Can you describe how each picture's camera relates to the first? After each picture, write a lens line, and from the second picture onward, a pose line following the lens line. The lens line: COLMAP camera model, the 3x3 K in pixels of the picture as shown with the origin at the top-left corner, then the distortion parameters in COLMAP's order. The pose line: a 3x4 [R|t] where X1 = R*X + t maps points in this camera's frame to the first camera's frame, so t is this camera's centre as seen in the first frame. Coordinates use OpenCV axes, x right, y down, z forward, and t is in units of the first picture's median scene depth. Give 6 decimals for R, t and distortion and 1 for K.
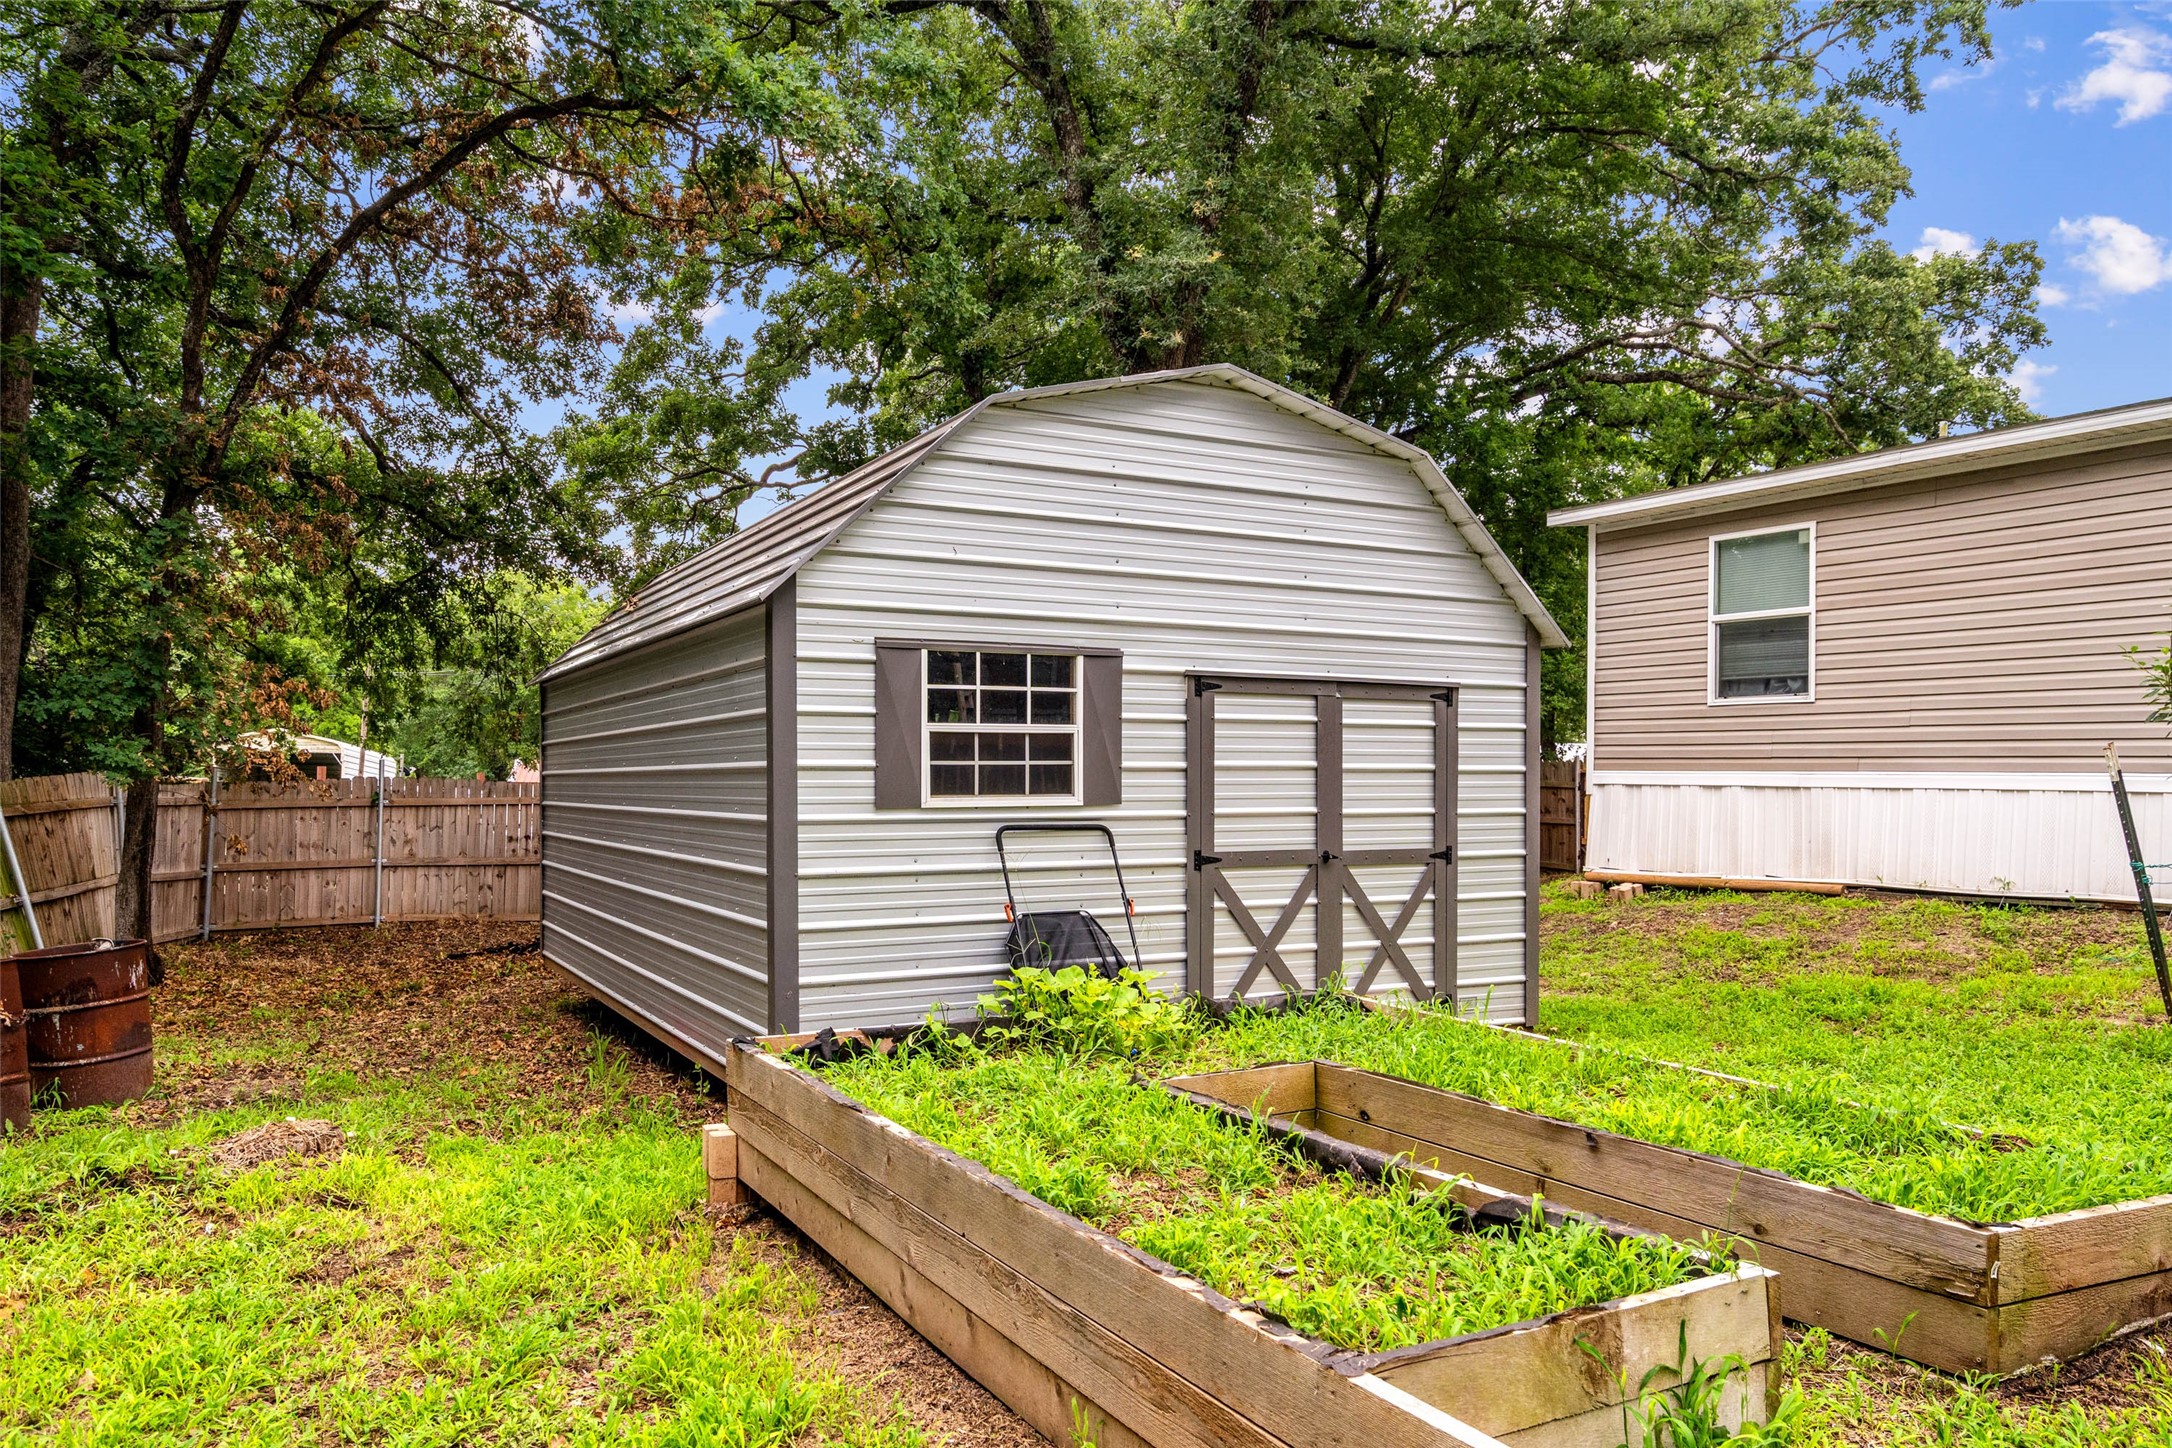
lens RADIAL K [[1484.5, 0, 1087.4], [0, 1484.5, 782.3], [0, 0, 1]] dist [0.025389, -0.000335]
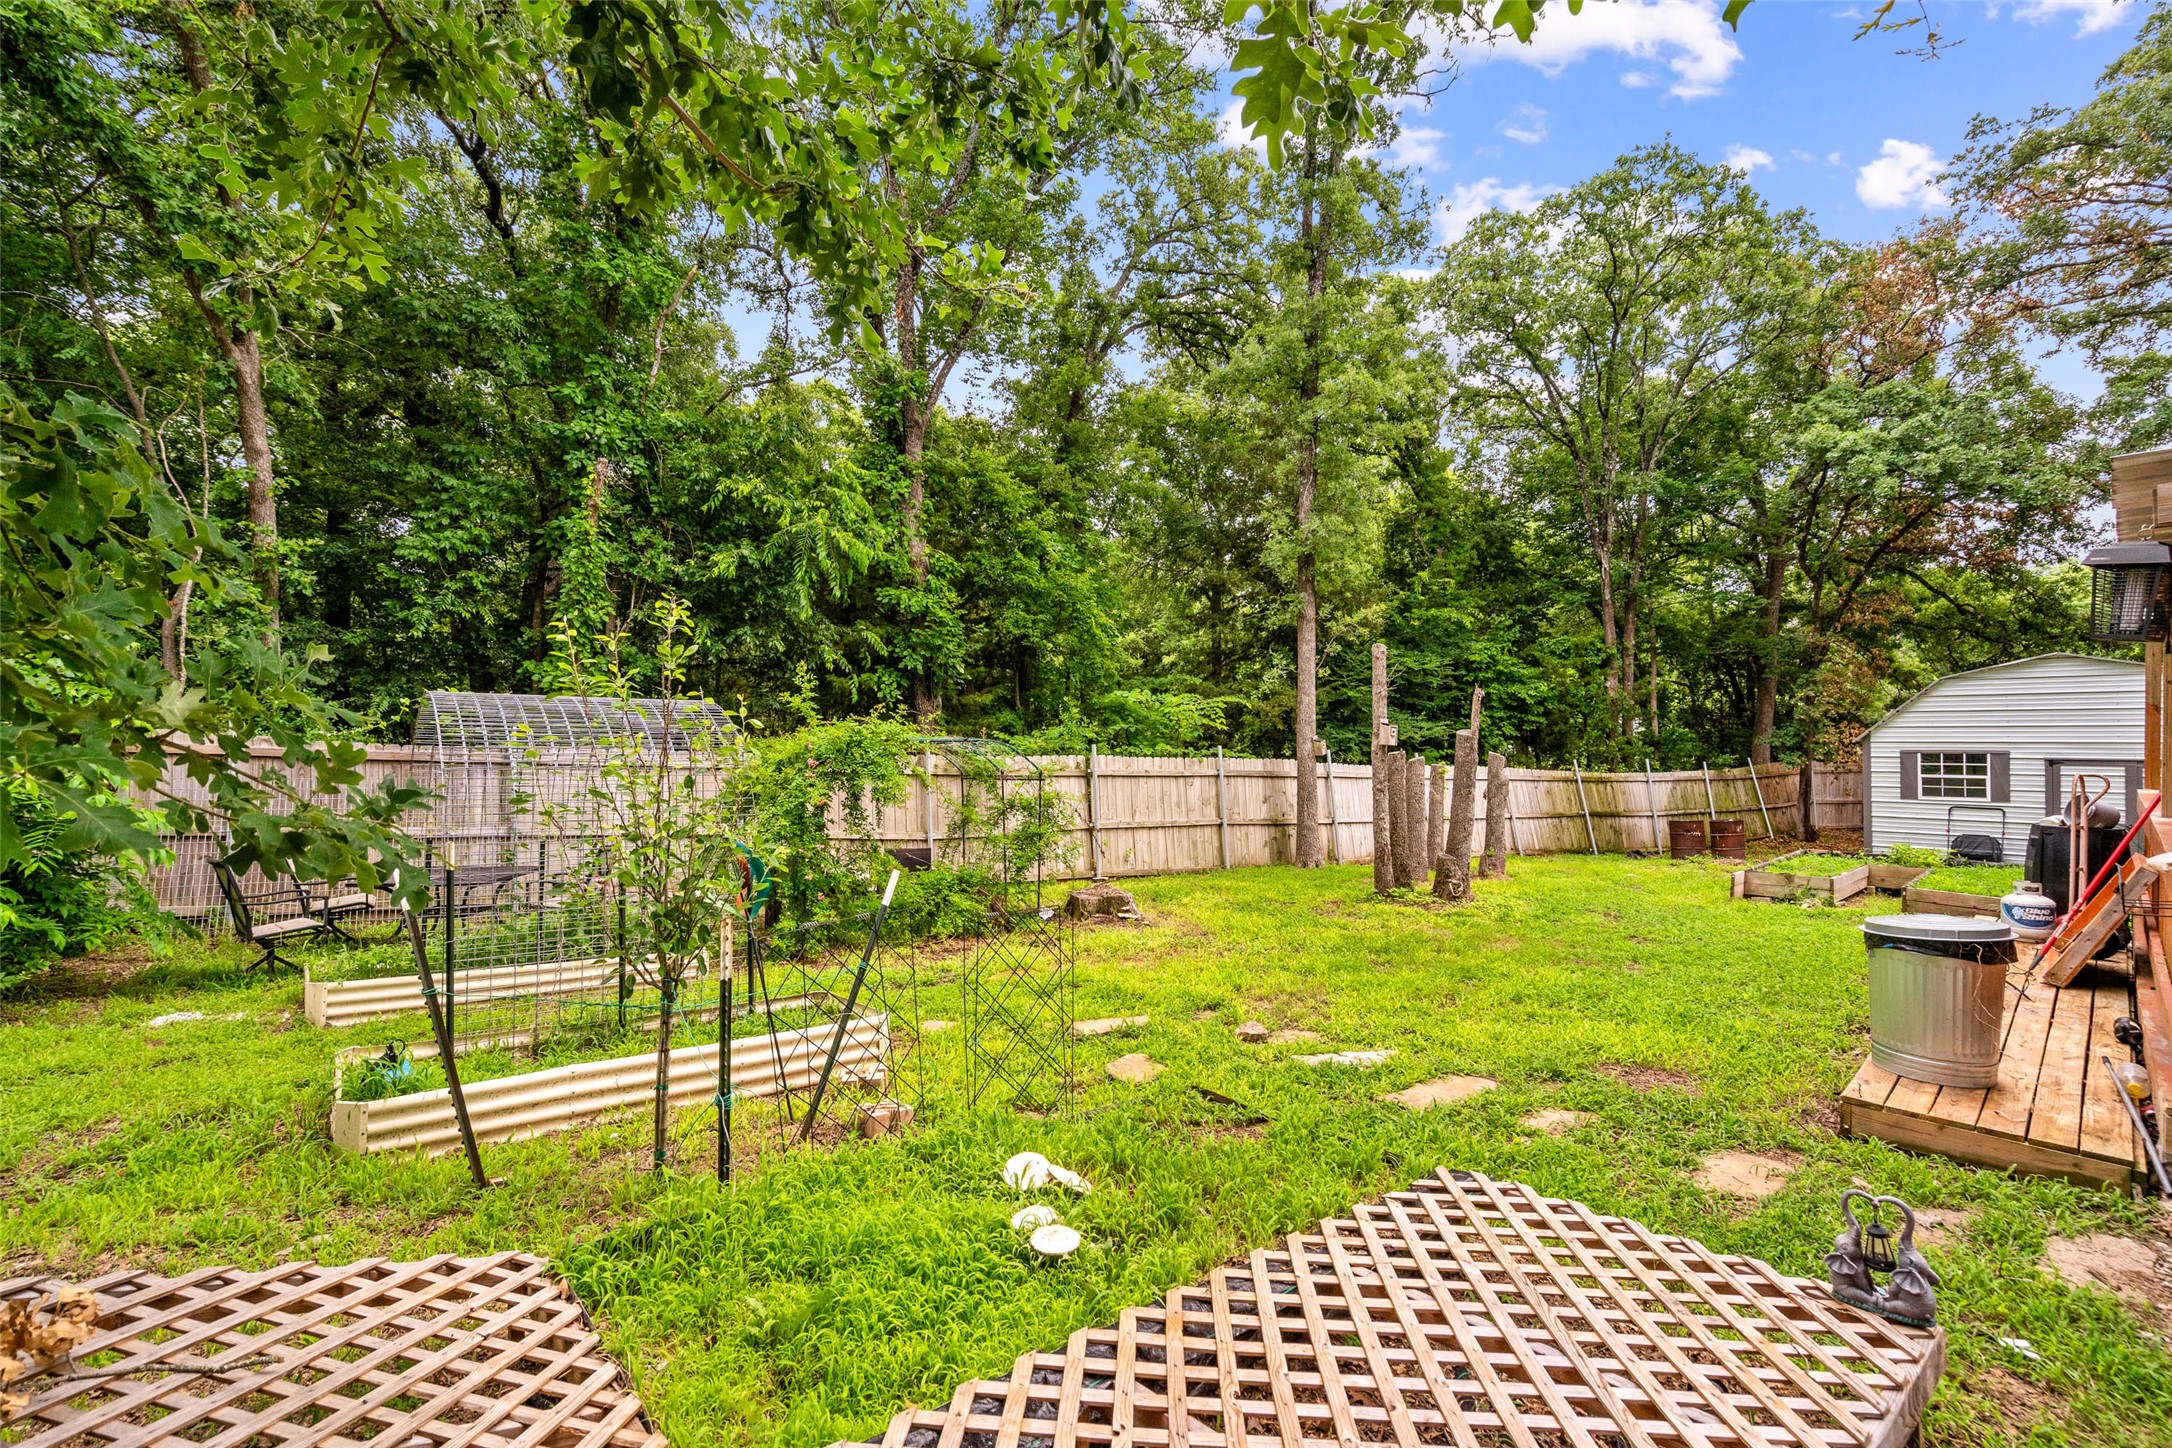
lens RADIAL K [[982.5, 0, 1092.2], [0, 982.5, 730.5], [0, 0, 1]] dist [-0.000017, 0.004580]
pose [[0.246899, -0.006781, -0.969018, 1.477392], [-0.004938, 0.999954, -0.008255, -0.103210], [0.969029, 0.006823, 0.246854, -1.285377]]
